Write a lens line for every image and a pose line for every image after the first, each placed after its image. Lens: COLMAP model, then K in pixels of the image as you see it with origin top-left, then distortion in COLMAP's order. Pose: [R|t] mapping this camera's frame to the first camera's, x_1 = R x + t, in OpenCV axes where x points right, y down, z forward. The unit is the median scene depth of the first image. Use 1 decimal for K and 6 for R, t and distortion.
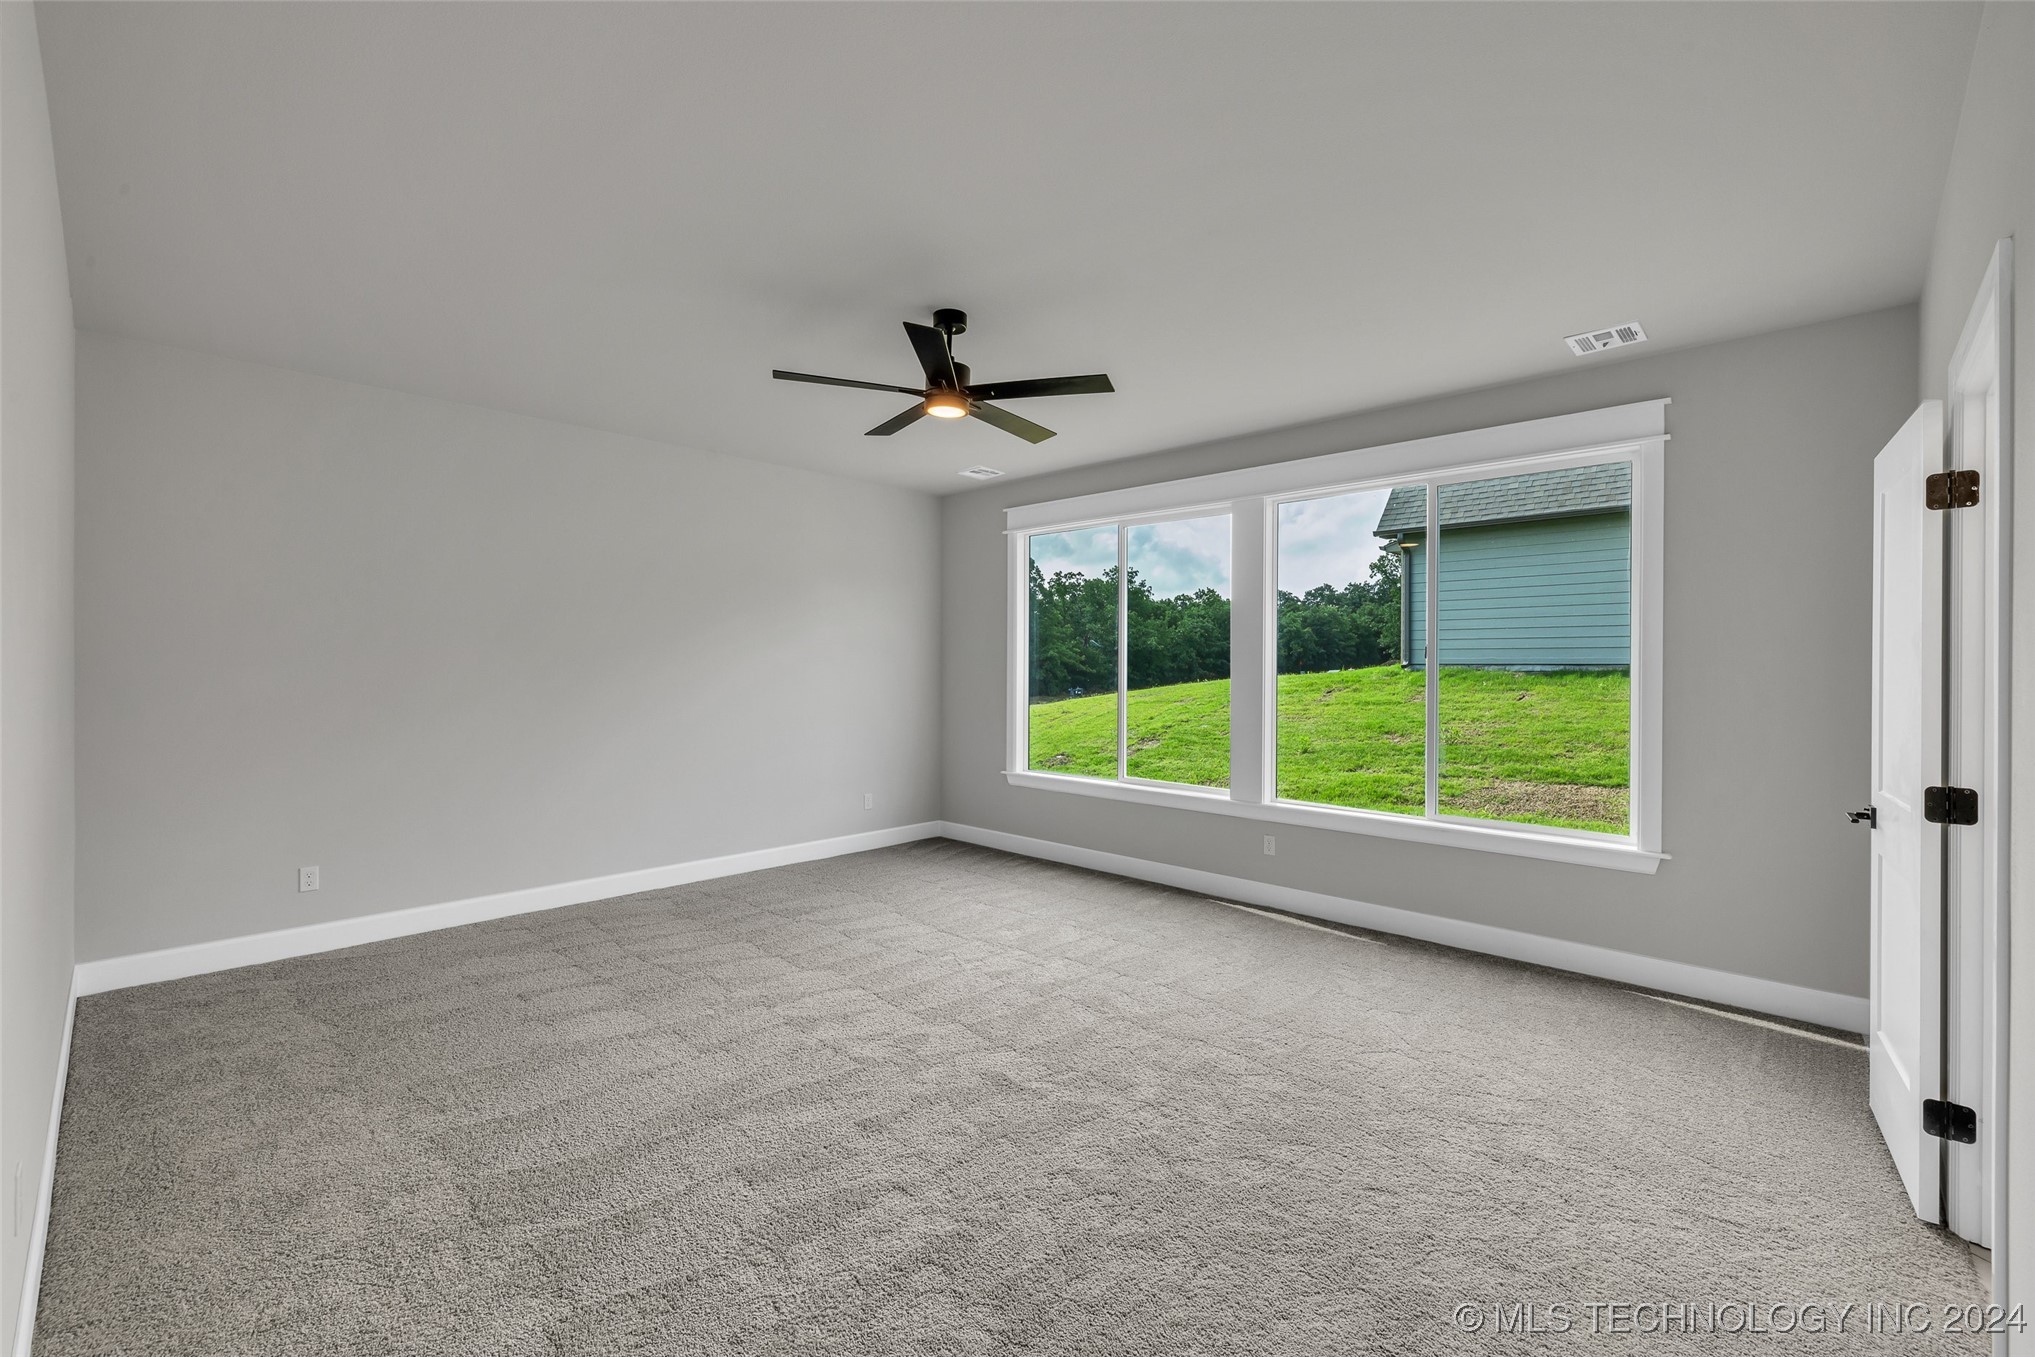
lens RADIAL K [[856.4, 0, 1014.8], [0, 856.4, 668.6], [0, 0, 1]] dist [-0.000270, 0.000346]
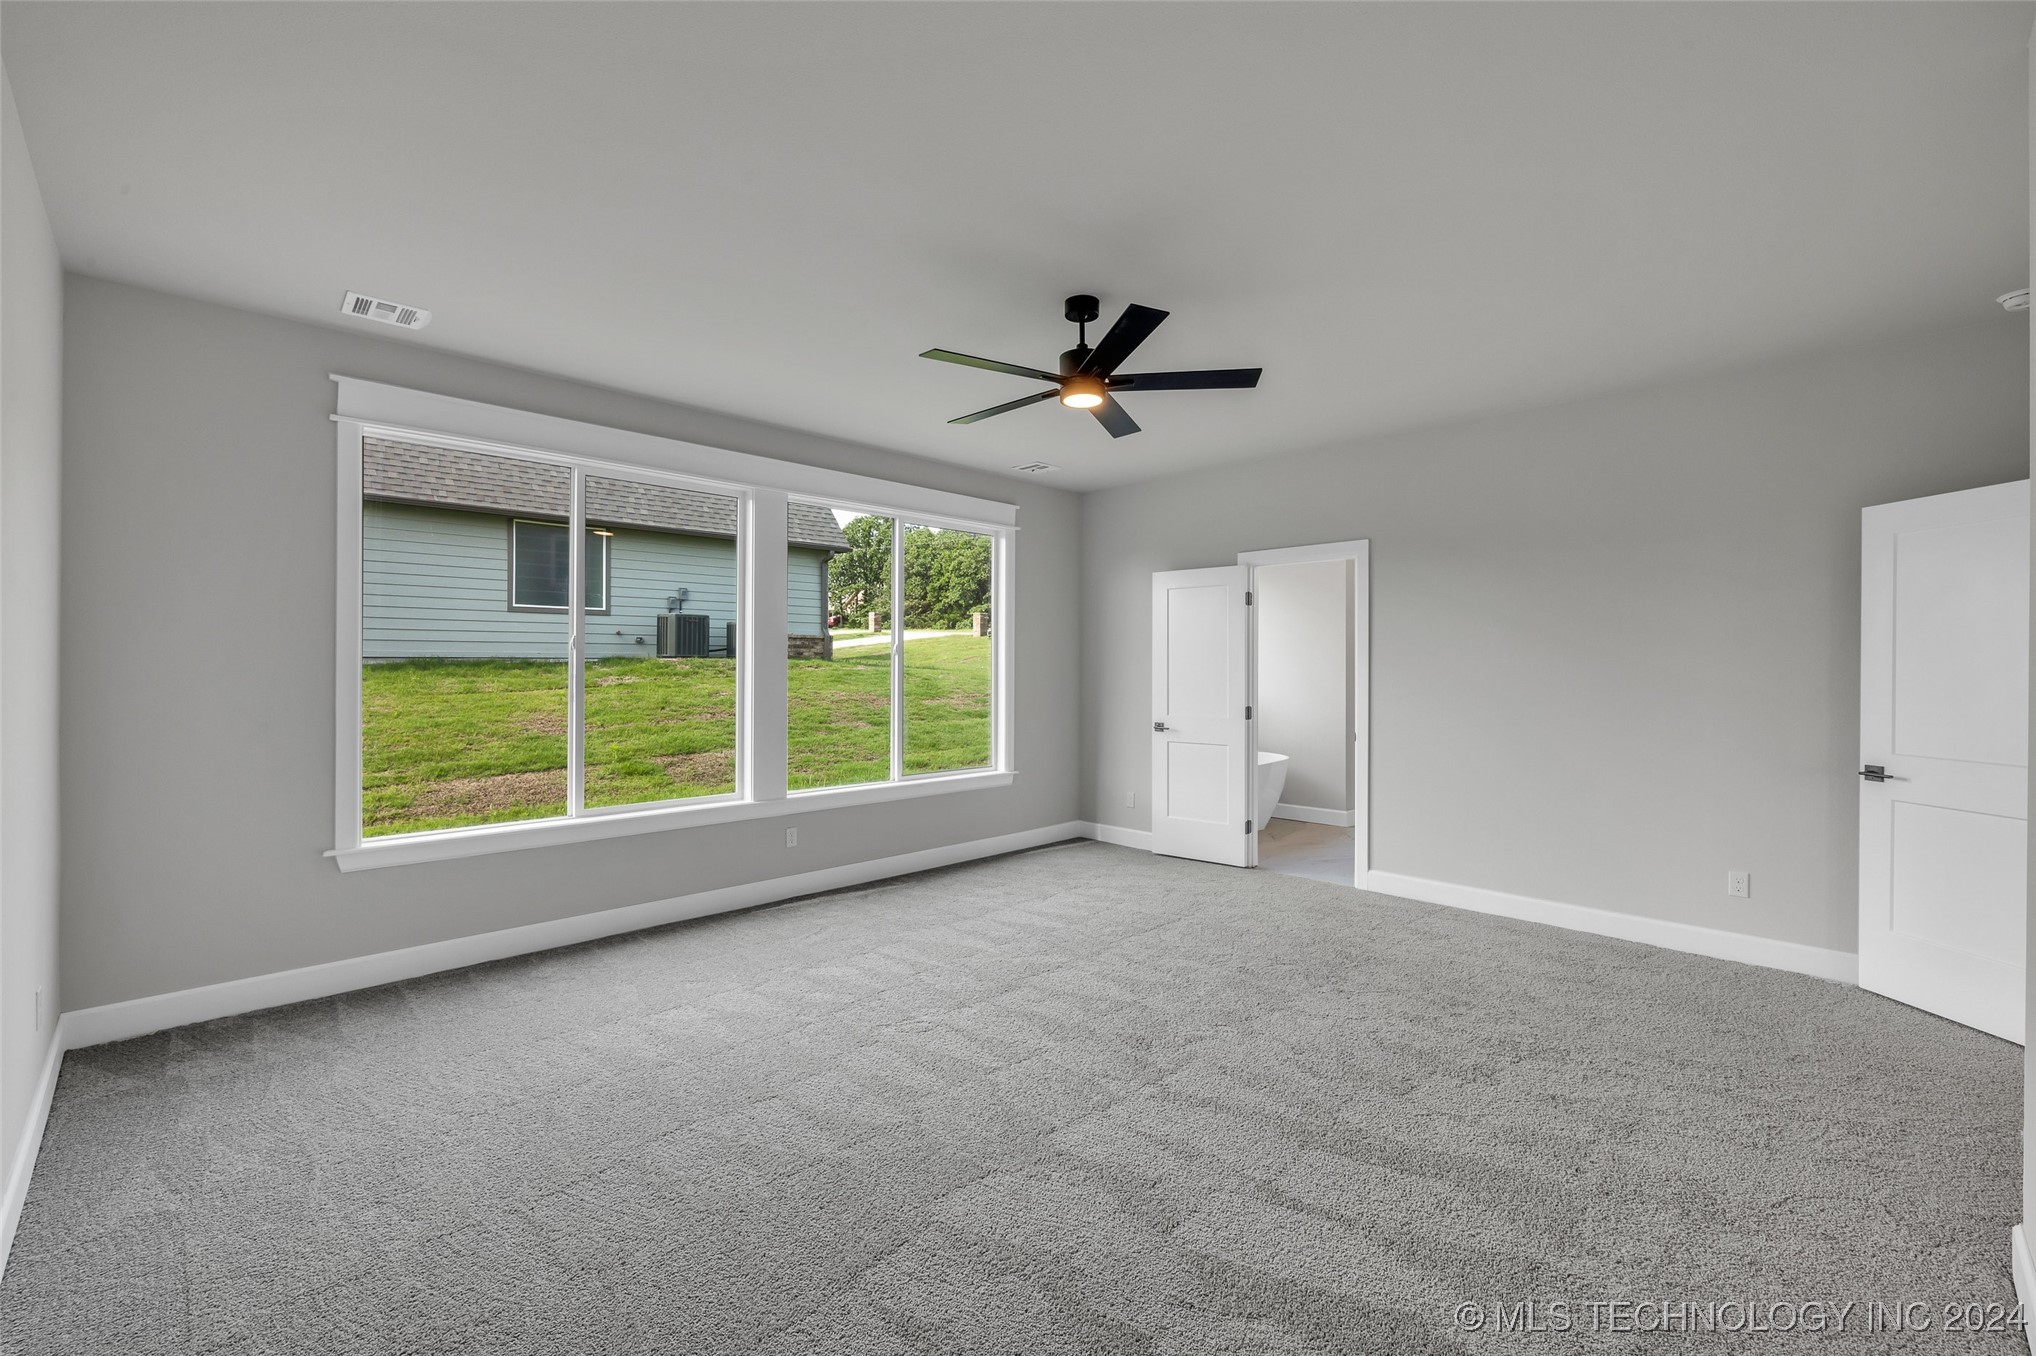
lens RADIAL K [[849.9, 0, 1018.0], [0, 849.9, 678.0], [0, 0, 1]] dist [-0.001190, -0.000103]
pose [[0.032744, -0.020349, 0.999257, -0.854948], [-0.000389, 0.999792, 0.020373, -0.005145], [-0.999464, -0.001055, 0.032729, 0.851413]]
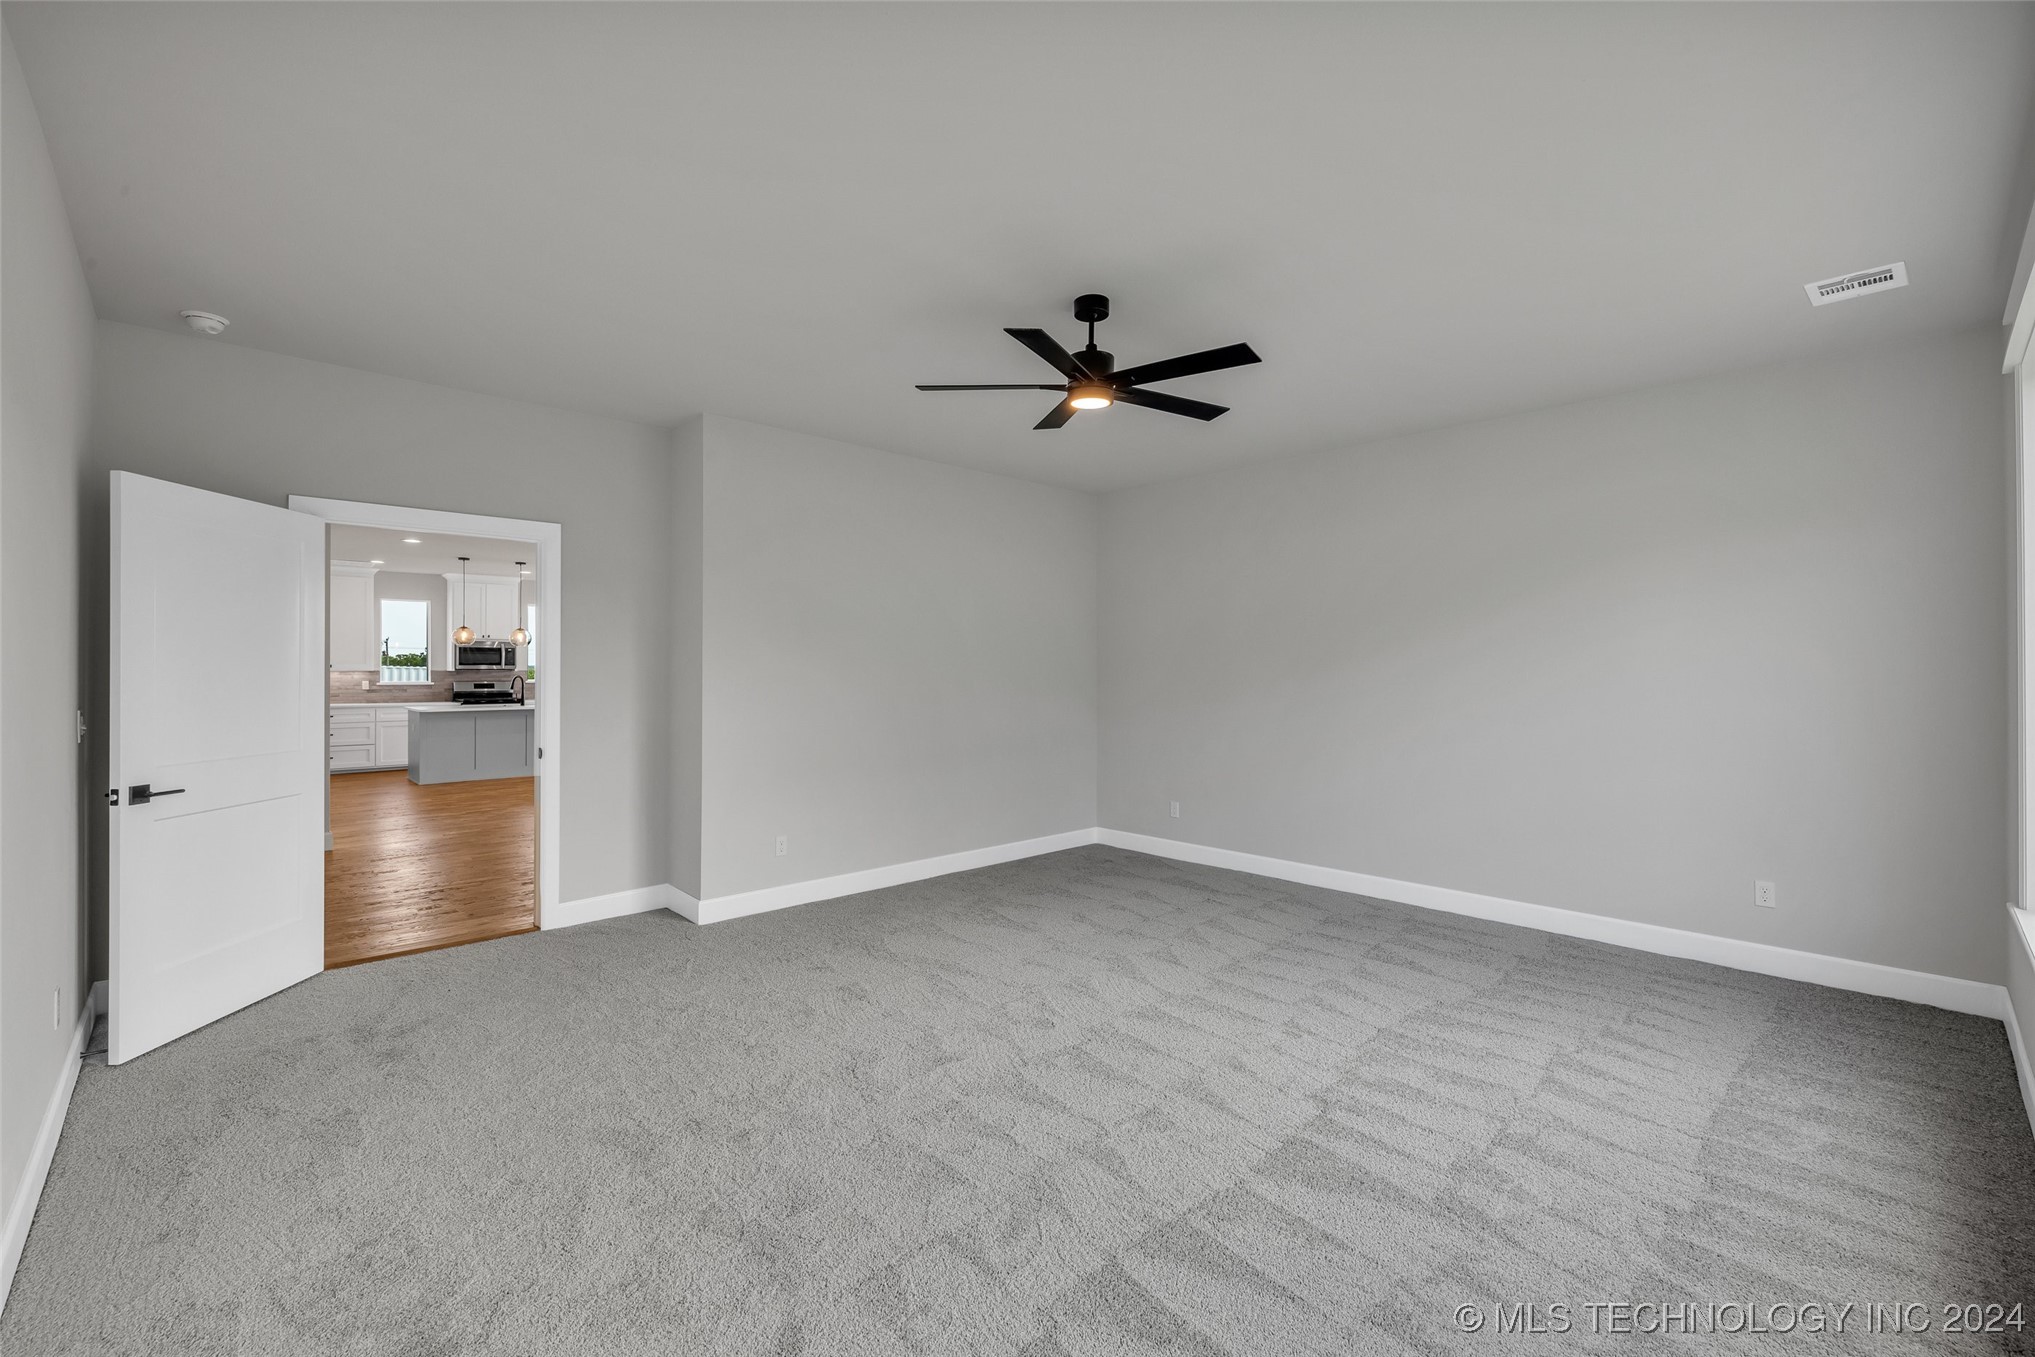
lens RADIAL K [[856.4, 0, 1014.8], [0, 856.4, 668.6], [0, 0, 1]] dist [-0.000270, 0.000346]
pose [[-0.050744, -0.003226, -0.998707, 0.733844], [-0.001913, 0.999993, -0.003133, -0.003642], [0.998710, 0.001751, -0.050749, 0.788273]]
